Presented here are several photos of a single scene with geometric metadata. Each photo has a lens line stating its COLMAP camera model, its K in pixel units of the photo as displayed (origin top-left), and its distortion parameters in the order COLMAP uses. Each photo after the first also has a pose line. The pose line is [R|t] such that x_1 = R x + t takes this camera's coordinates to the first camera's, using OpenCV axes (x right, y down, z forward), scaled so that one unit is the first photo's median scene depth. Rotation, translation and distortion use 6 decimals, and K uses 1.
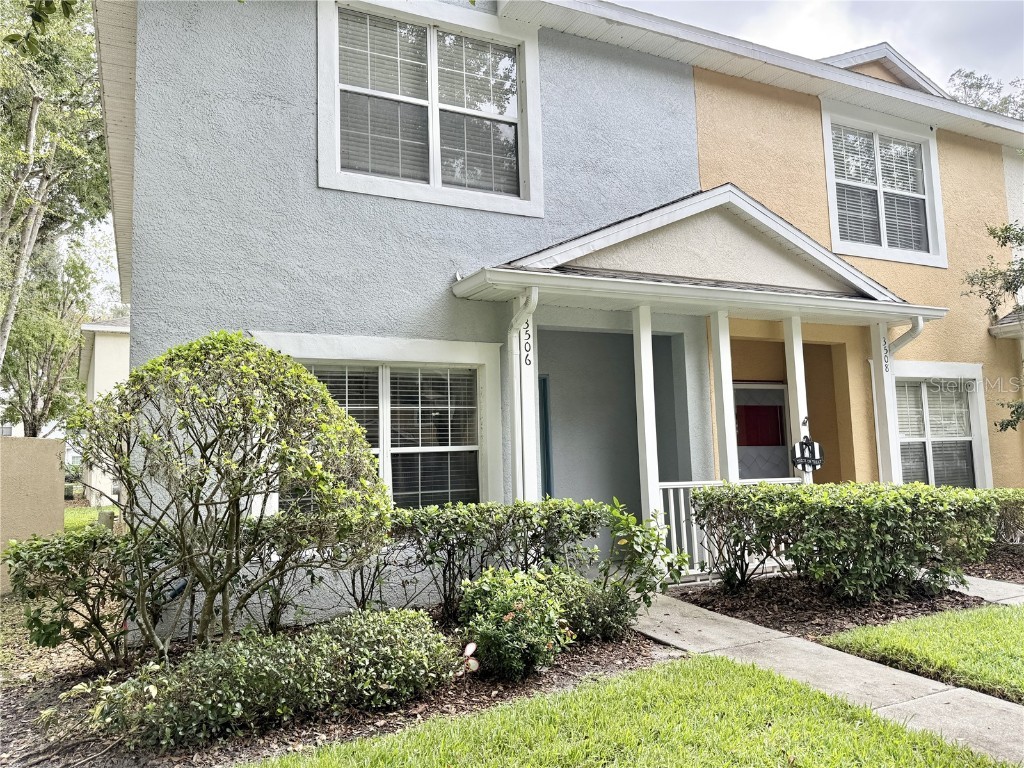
lens RADIAL K [[747.3, 0, 511.6], [0, 747.3, 374.8], [0, 0, 1]] dist [0.067323, -0.098998]
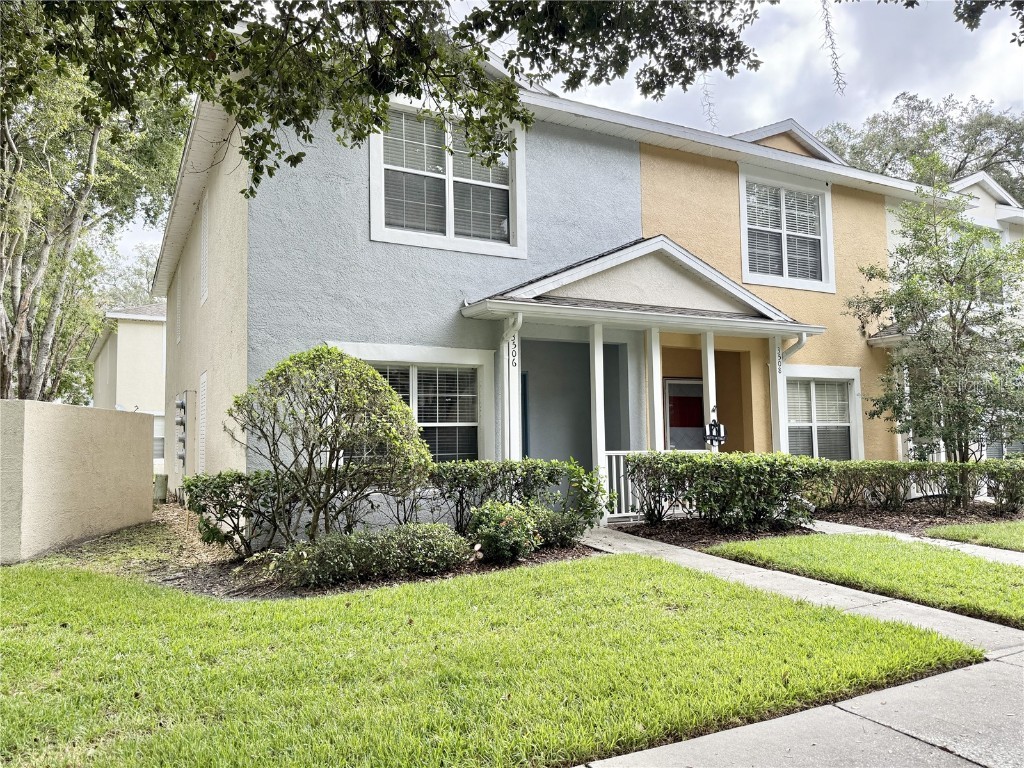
lens RADIAL K [[723.2, 0, 503.0], [0, 723.2, 388.1], [0, 0, 1]] dist [0.059416, -0.090318]
pose [[0.999641, 0.016497, 0.021130, -0.025875], [-0.017273, 0.999163, 0.037091, -0.021110], [-0.020501, -0.037442, 0.999088, -0.351465]]
